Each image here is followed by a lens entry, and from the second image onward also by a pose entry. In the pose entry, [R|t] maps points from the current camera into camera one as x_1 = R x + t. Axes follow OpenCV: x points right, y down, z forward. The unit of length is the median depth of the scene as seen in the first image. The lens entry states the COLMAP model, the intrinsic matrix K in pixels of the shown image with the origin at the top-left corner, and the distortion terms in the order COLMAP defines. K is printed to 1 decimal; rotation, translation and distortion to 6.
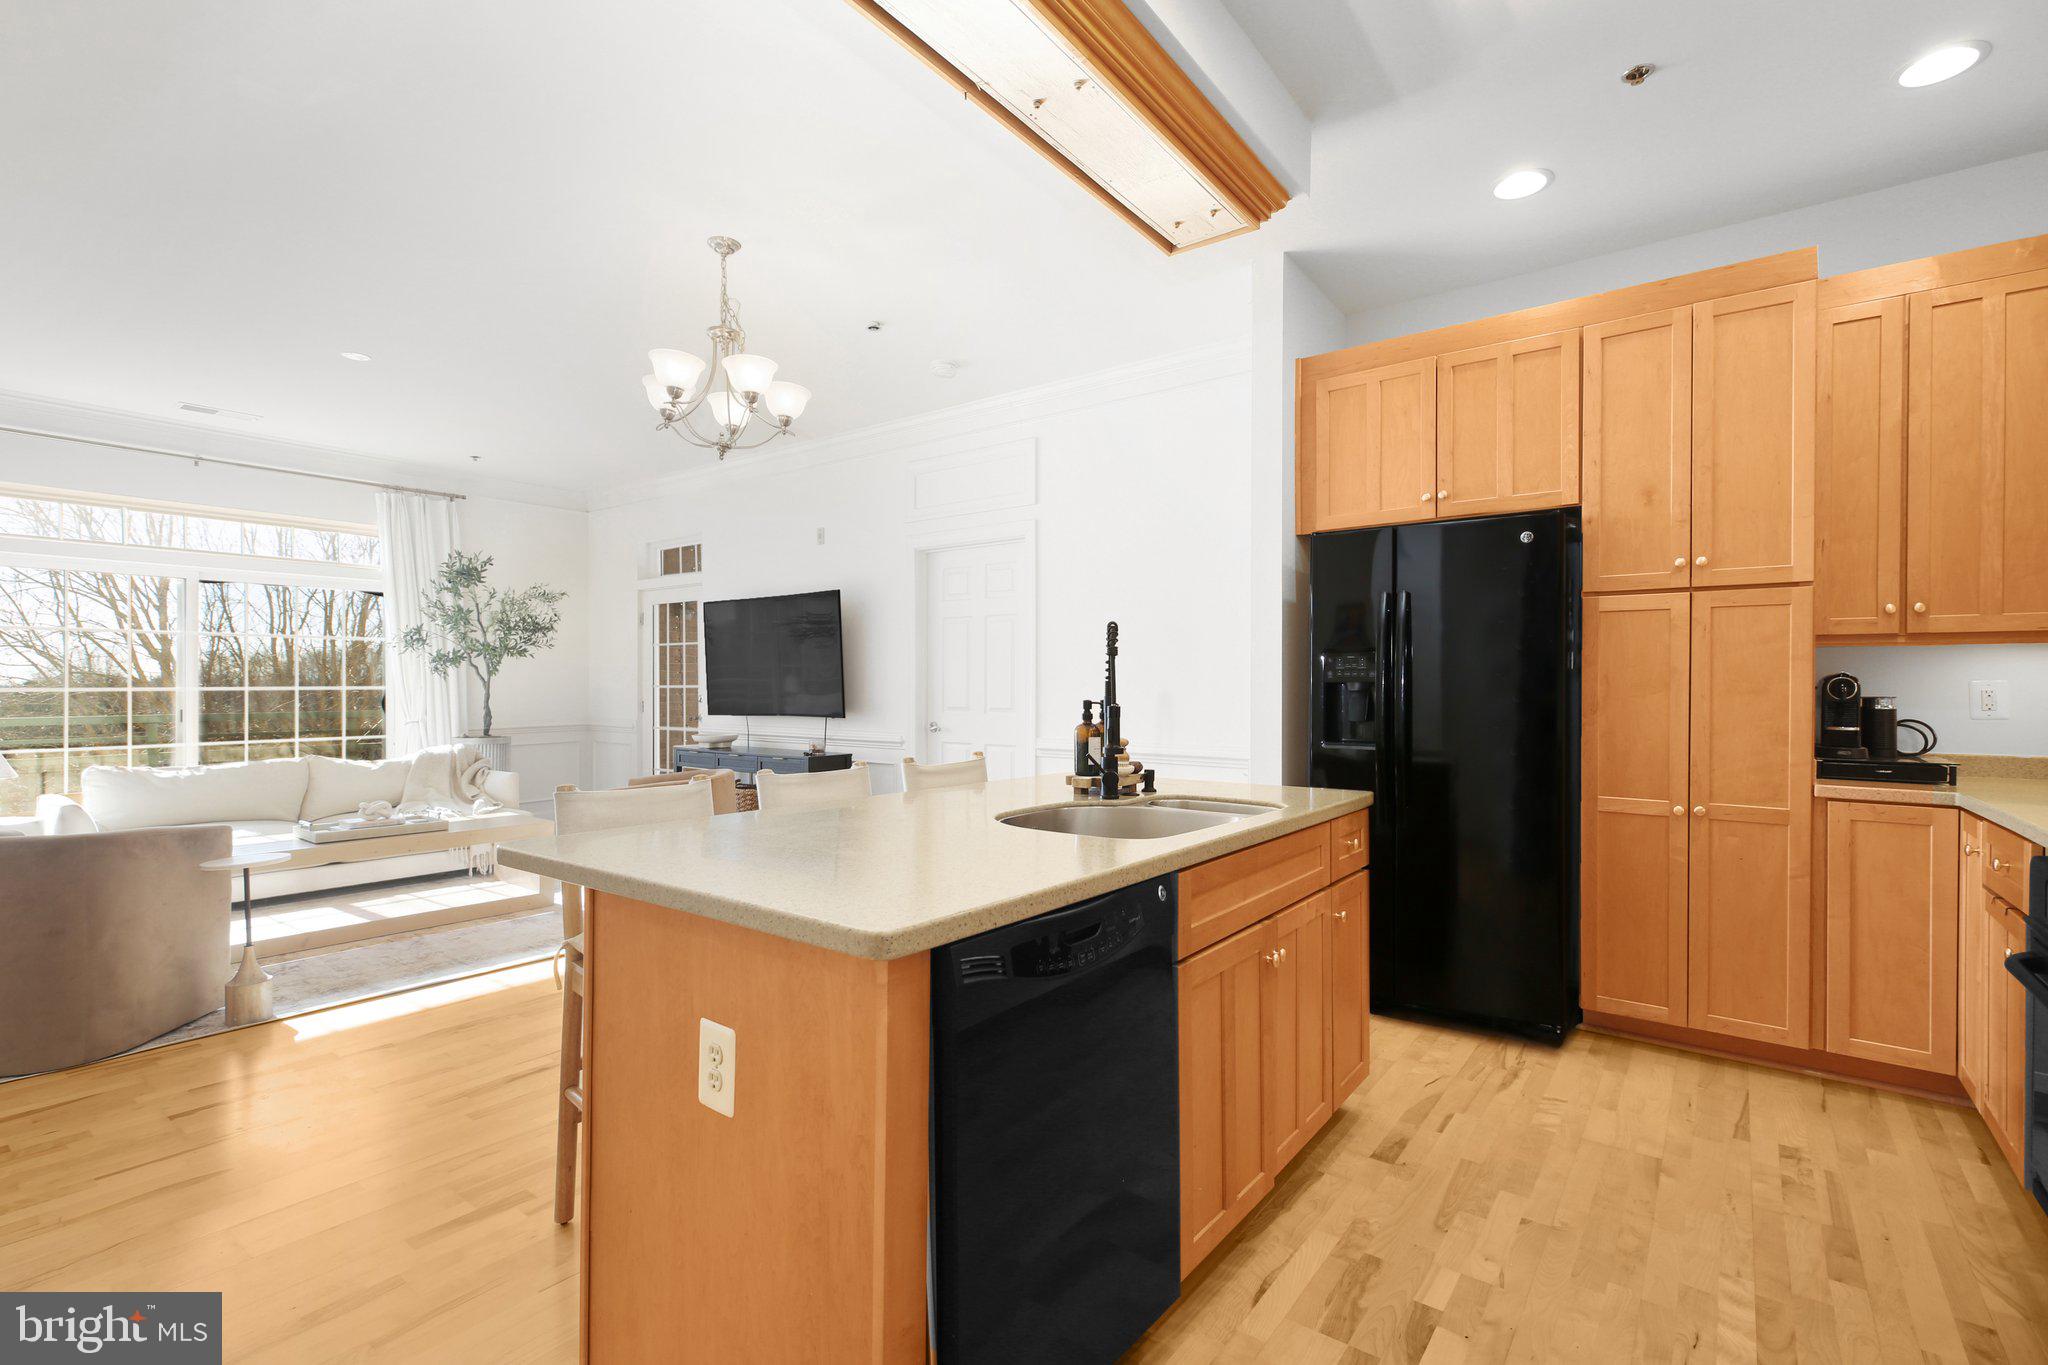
lens RADIAL K [[923.3, 0, 1036.0], [0, 923.3, 688.6], [0, 0, 1]] dist [0.009249, -0.001314]
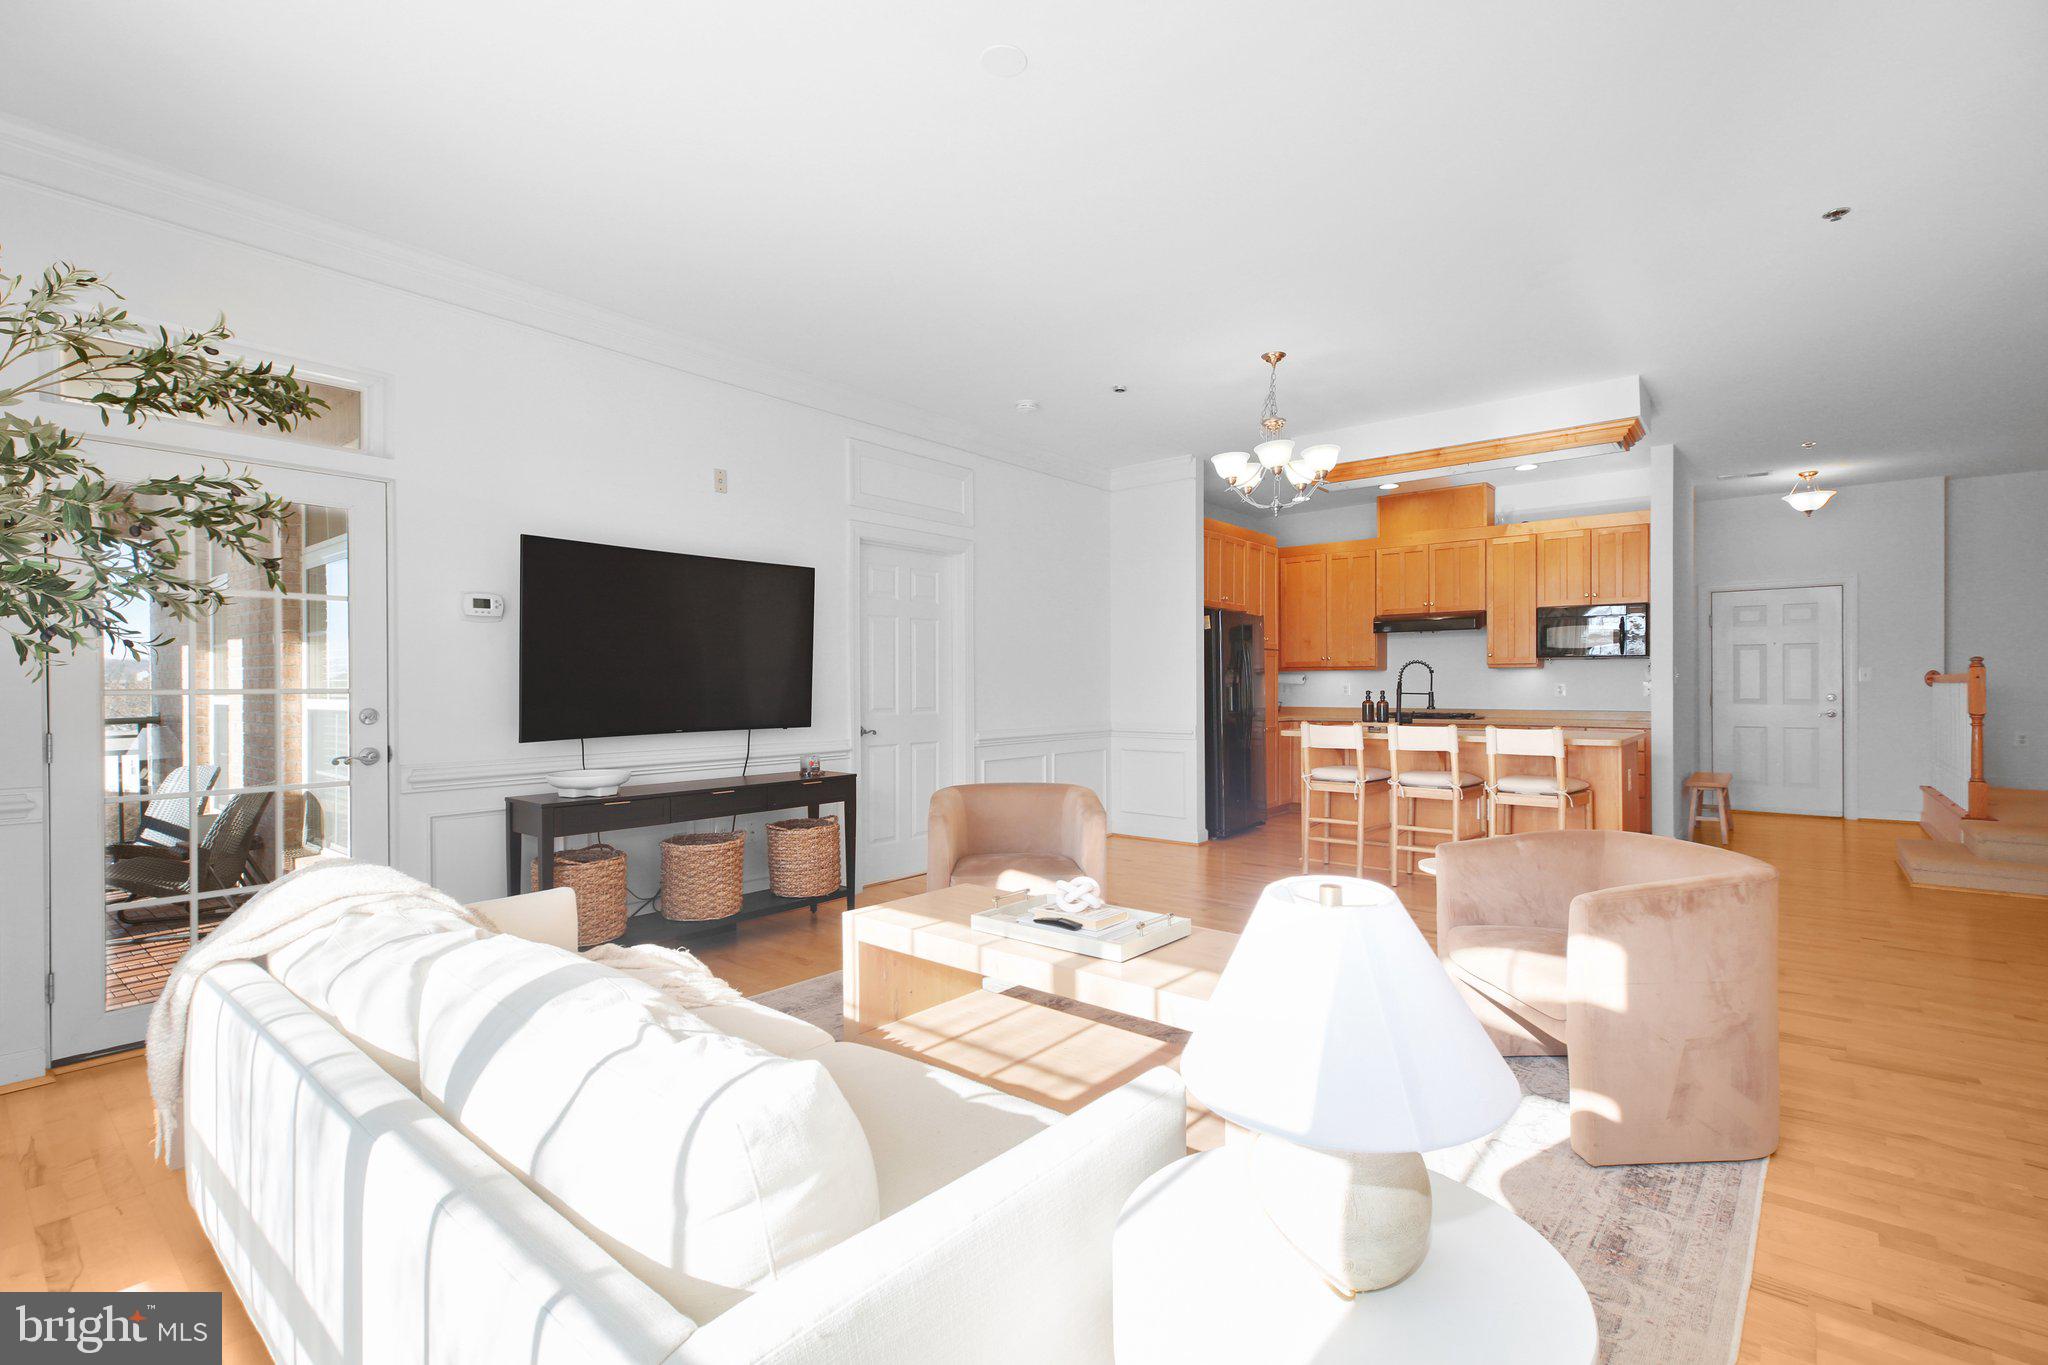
lens RADIAL K [[923.3, 0, 1032.6], [0, 923.3, 682.5], [0, 0, 1]] dist [0.009249, -0.001314]
pose [[0.044639, 0.002765, 0.998999, -0.972745], [0.009025, 0.999954, -0.003171, -0.002720], [-0.998962, 0.009158, 0.044612, 0.743400]]
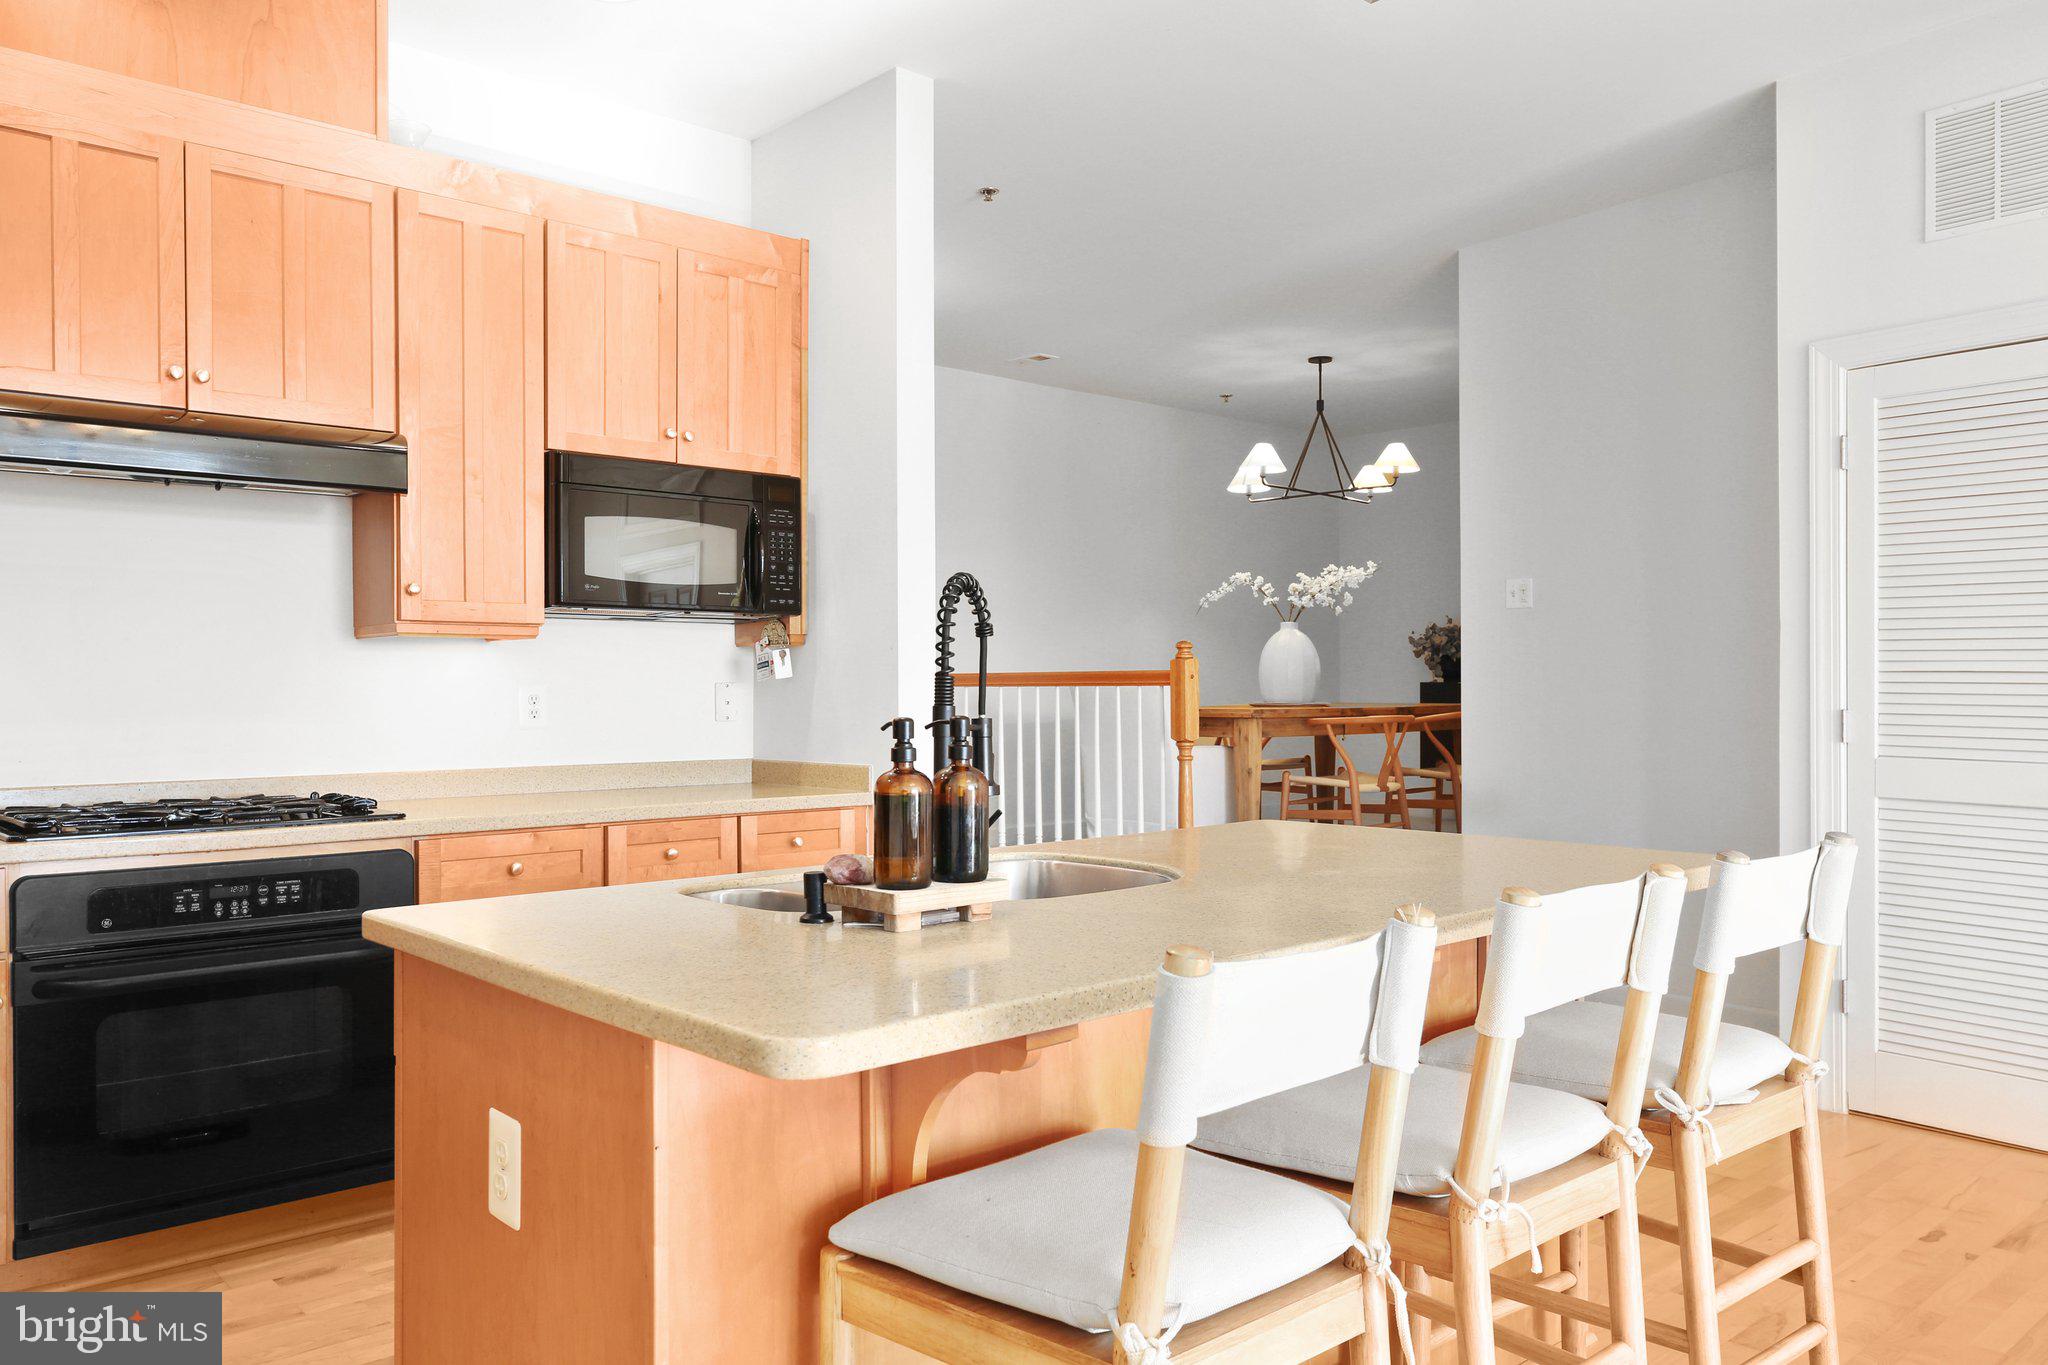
lens RADIAL K [[1504.9, 0, 1024.1], [0, 1504.9, 679.1], [0, 0, 1]] dist [0.020928, -0.002527]
pose [[-0.982440, 0.005122, 0.186511, -0.046813], [0.005109, 0.999987, -0.000547, -0.001283], [-0.186511, 0.000416, -0.982453, 0.718632]]
